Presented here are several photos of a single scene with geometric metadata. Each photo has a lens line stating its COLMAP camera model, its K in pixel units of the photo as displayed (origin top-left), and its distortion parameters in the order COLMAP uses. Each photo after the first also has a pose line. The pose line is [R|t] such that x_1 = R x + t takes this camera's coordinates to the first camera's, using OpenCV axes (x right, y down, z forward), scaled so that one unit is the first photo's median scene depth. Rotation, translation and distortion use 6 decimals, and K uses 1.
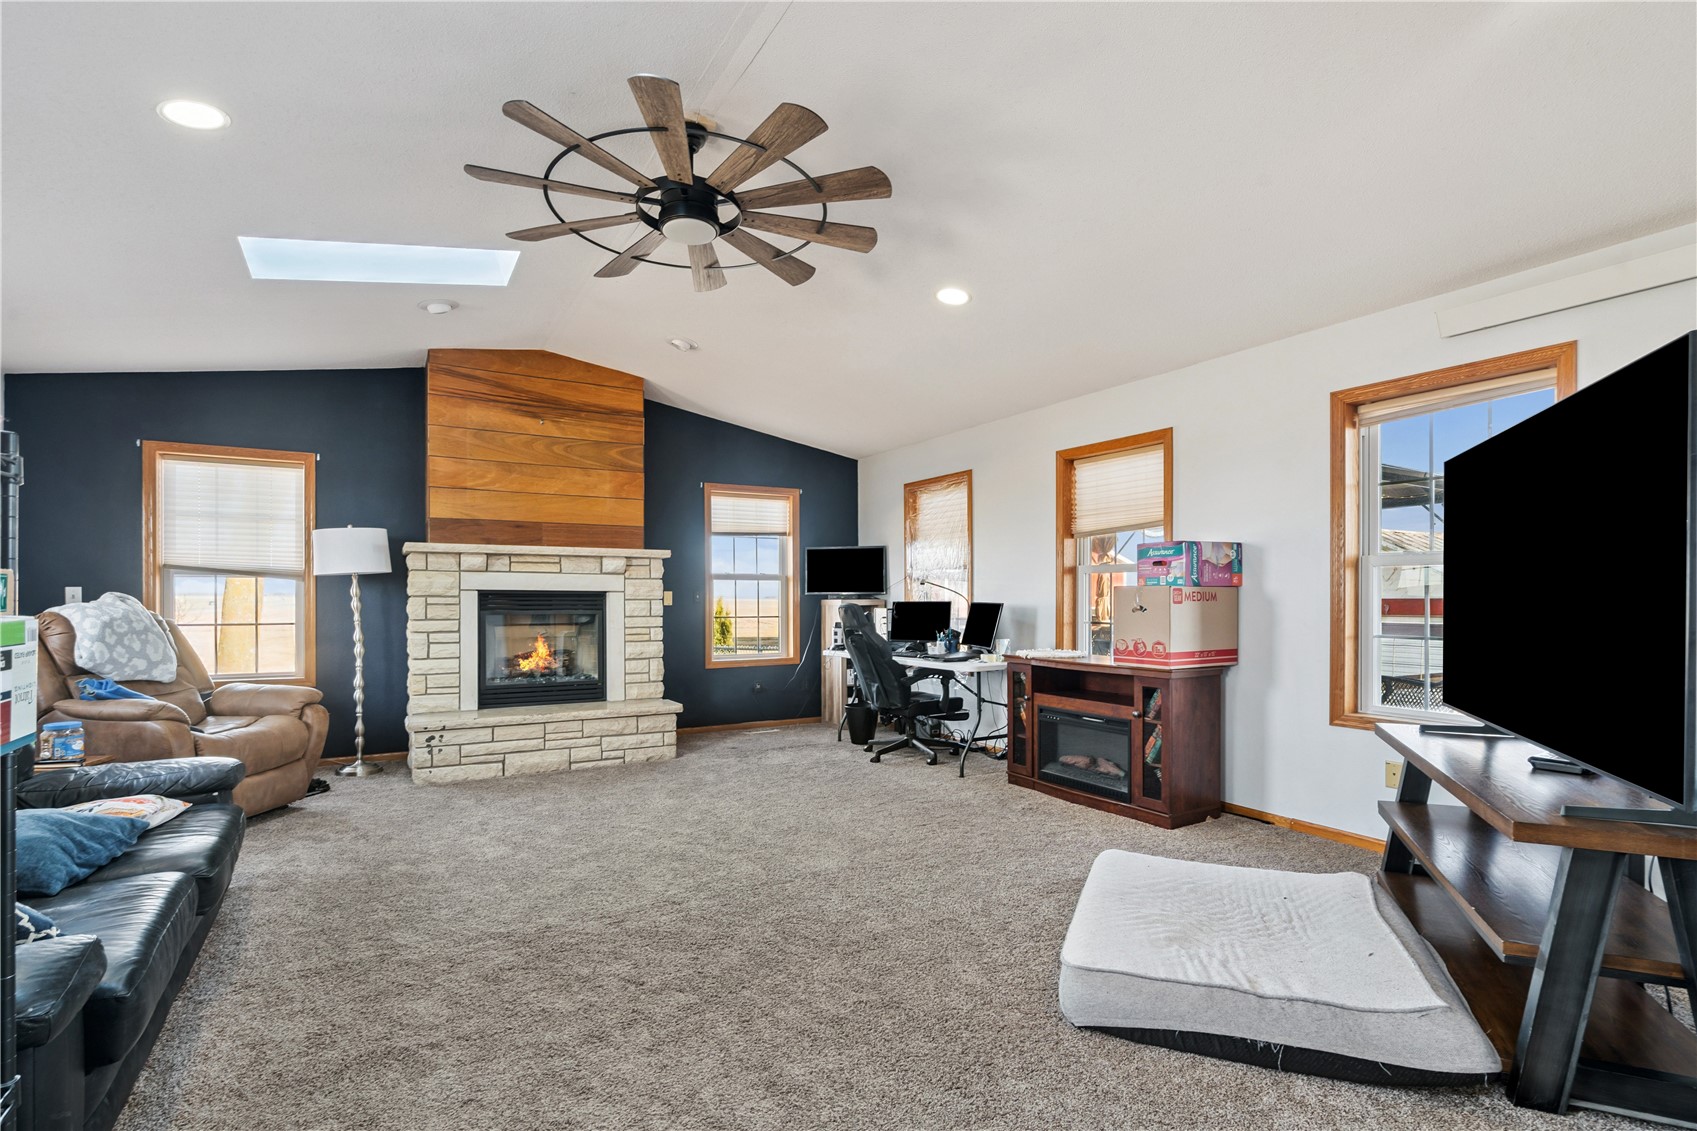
lens RADIAL K [[770.8, 0, 846.0], [0, 770.8, 593.0], [0, 0, 1]] dist [-0.003774, 0.001739]
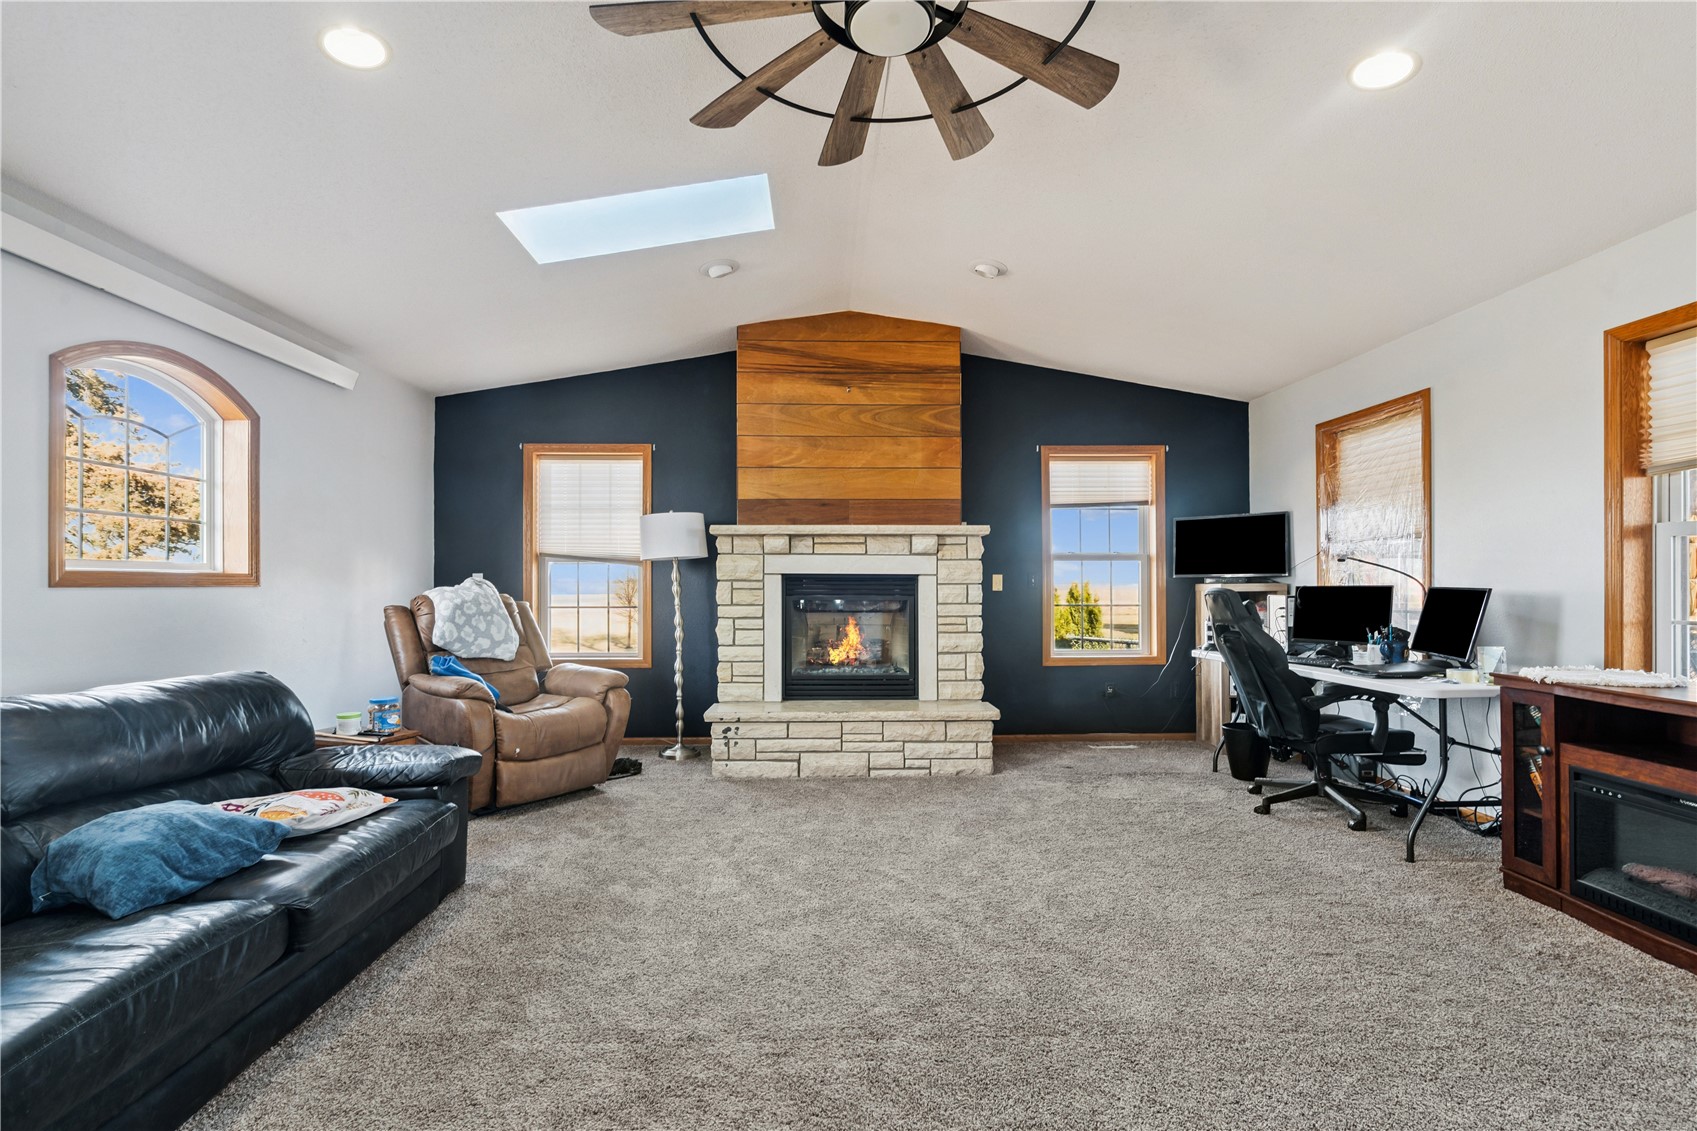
lens RADIAL K [[770.8, 0, 851.9], [0, 770.8, 579.2], [0, 0, 1]] dist [-0.003774, 0.001739]
pose [[0.882554, -0.004222, -0.470191, 0.041904], [0.004382, 0.999990, -0.000755, 0.003858], [0.470190, -0.001394, 0.882564, 0.216017]]
